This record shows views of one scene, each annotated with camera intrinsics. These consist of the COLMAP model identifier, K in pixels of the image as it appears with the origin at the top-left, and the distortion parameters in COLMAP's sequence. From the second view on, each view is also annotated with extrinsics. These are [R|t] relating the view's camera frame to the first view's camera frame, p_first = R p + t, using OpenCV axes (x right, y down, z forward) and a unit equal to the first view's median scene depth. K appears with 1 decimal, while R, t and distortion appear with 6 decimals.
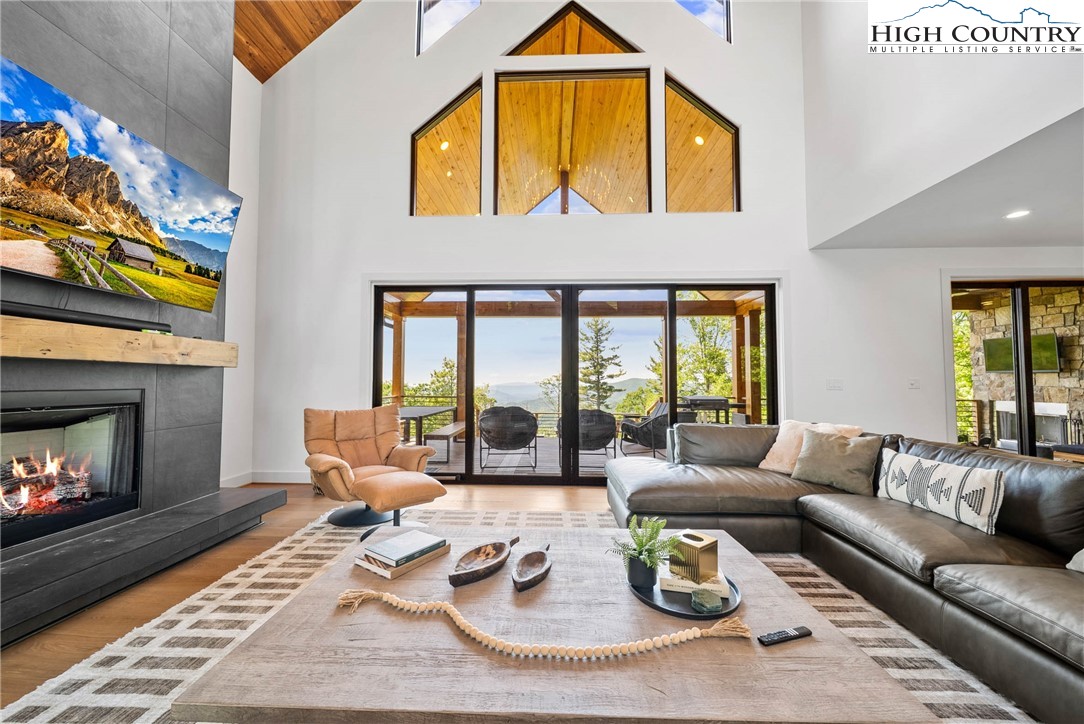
lens RADIAL K [[381.9, 0, 536.7], [0, 381.9, 367.3], [0, 0, 1]] dist [-0.000319, -0.002235]
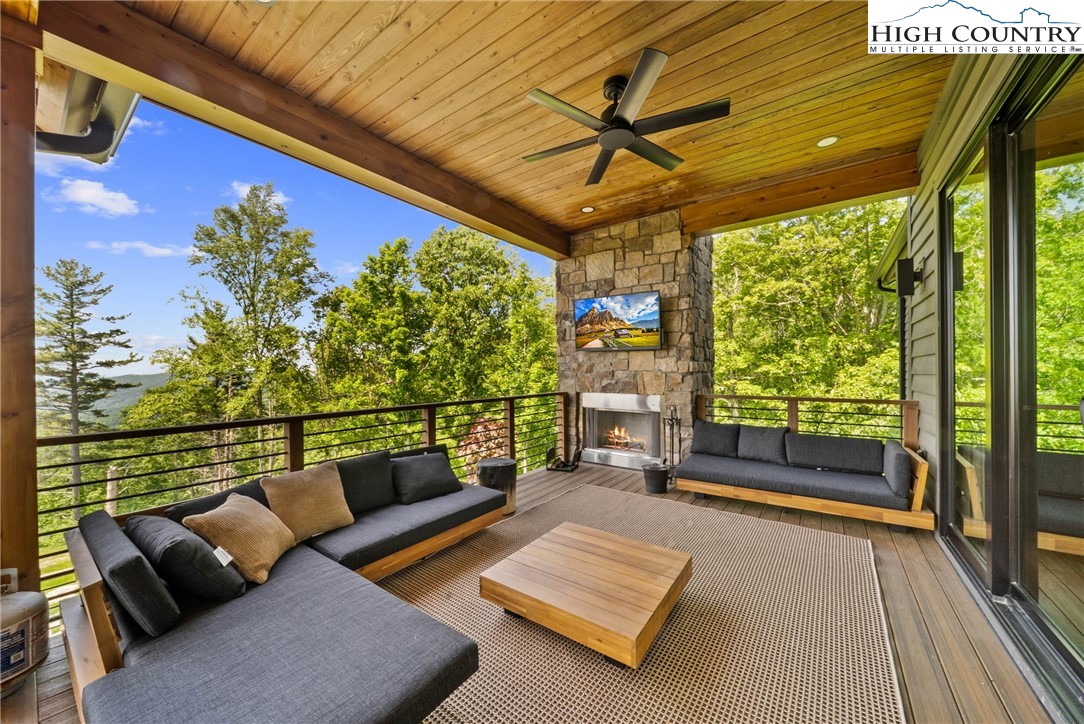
lens RADIAL K [[381.9, 0, 541.2], [0, 381.9, 369.2], [0, 0, 1]] dist [-0.000319, -0.002235]
pose [[0.551387, -0.005467, 0.834232, 1.274337], [-0.022223, 0.999527, 0.021238, 0.071435], [-0.833953, -0.030250, 0.551005, 1.466665]]
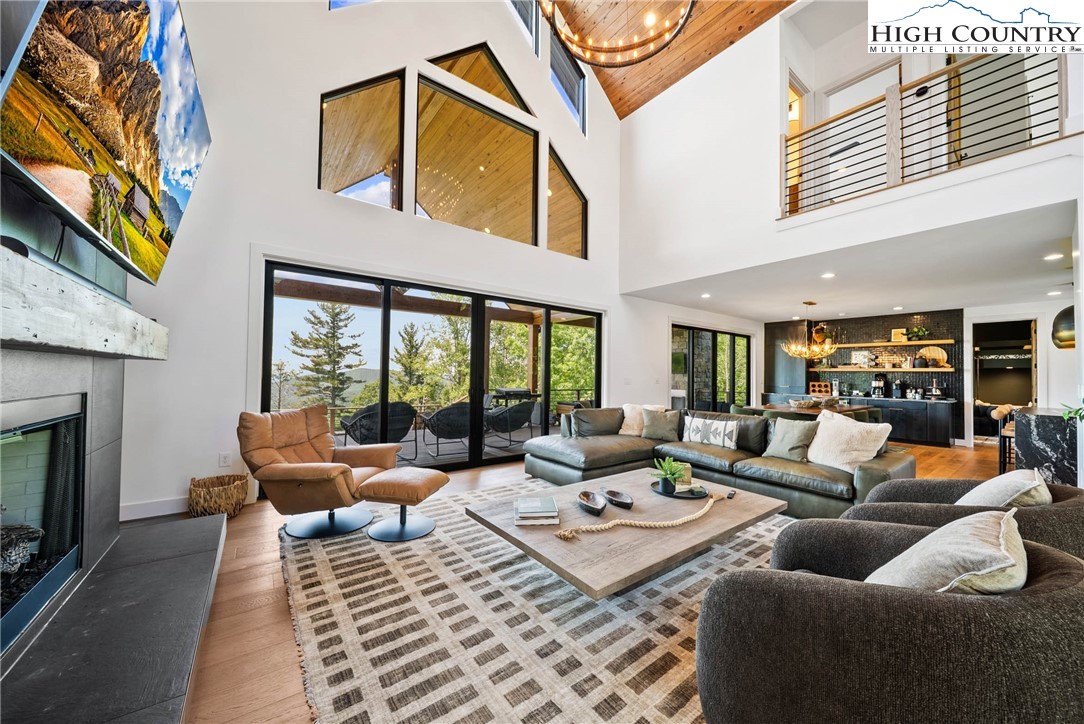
lens RADIAL K [[381.9, 0, 538.1], [0, 381.9, 367.4], [0, 0, 1]] dist [-0.000319, -0.002235]
pose [[0.779426, 0.022427, 0.626093, -0.487200], [-0.037187, 0.999253, 0.010499, -0.013598], [-0.625390, -0.031466, 0.779677, -0.014397]]
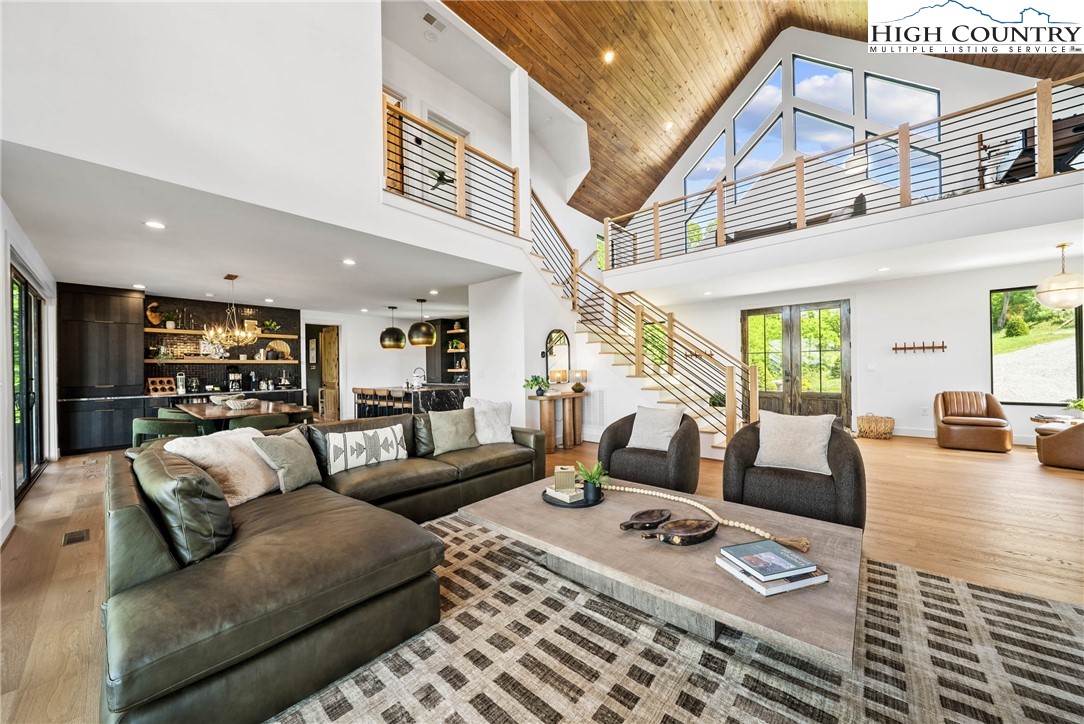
lens RADIAL K [[381.9, 0, 546.2], [0, 381.9, 369.6], [0, 0, 1]] dist [-0.000319, -0.002235]
pose [[-0.785250, 0.005190, 0.619158, -0.159012], [-0.012223, 0.999640, -0.023881, 0.022036], [-0.619059, -0.026320, -0.784904, 1.043440]]
